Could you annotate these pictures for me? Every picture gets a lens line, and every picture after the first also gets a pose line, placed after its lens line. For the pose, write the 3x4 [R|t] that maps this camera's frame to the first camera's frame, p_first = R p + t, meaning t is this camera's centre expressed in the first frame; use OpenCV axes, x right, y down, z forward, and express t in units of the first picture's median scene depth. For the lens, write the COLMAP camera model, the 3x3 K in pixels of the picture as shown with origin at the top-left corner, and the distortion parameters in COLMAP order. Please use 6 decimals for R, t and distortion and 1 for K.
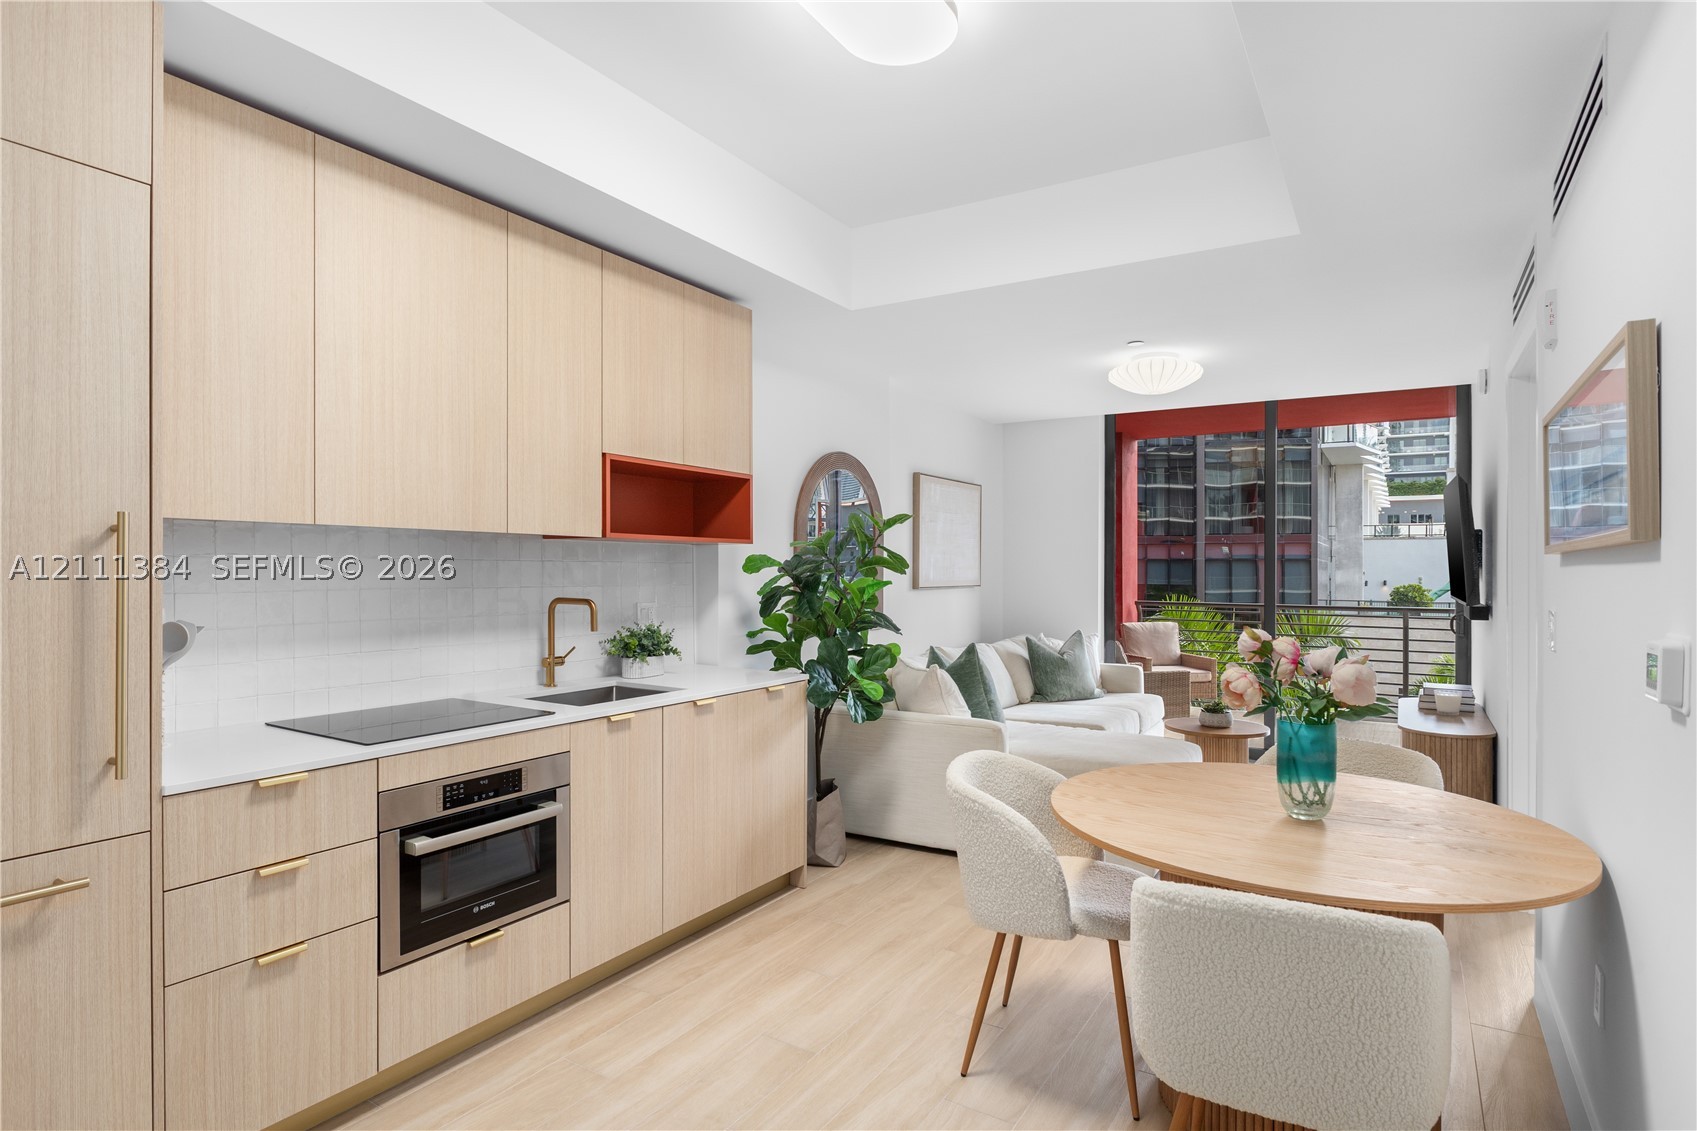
lens RADIAL K [[902.7, 0, 858.4], [0, 902.7, 579.9], [0, 0, 1]] dist [0.005435, -0.002618]
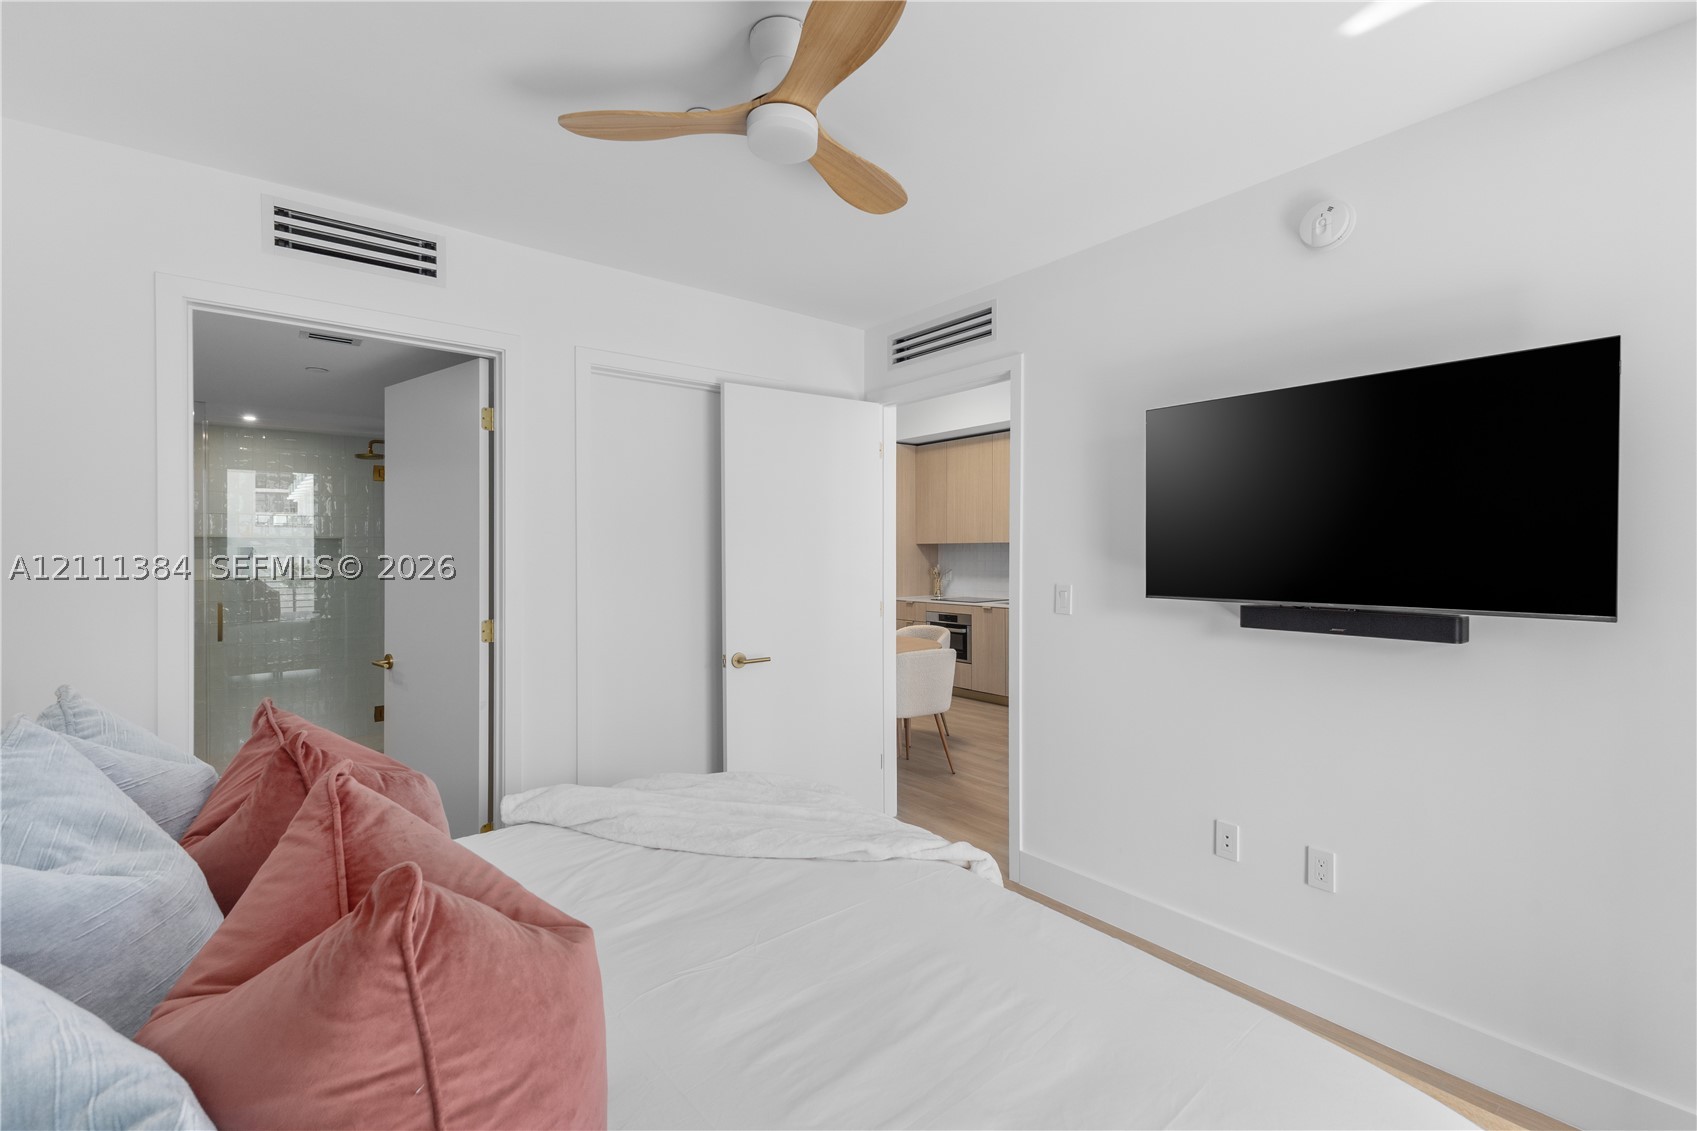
lens RADIAL K [[737.9, 0, 856.2], [0, 737.9, 559.7], [0, 0, 1]] dist [0.016139, -0.004551]
pose [[-0.338969, 0.009664, -0.940748, 2.091106], [-0.008099, 0.999880, 0.013189, -0.026121], [0.940763, 0.012090, -0.338850, 1.429395]]
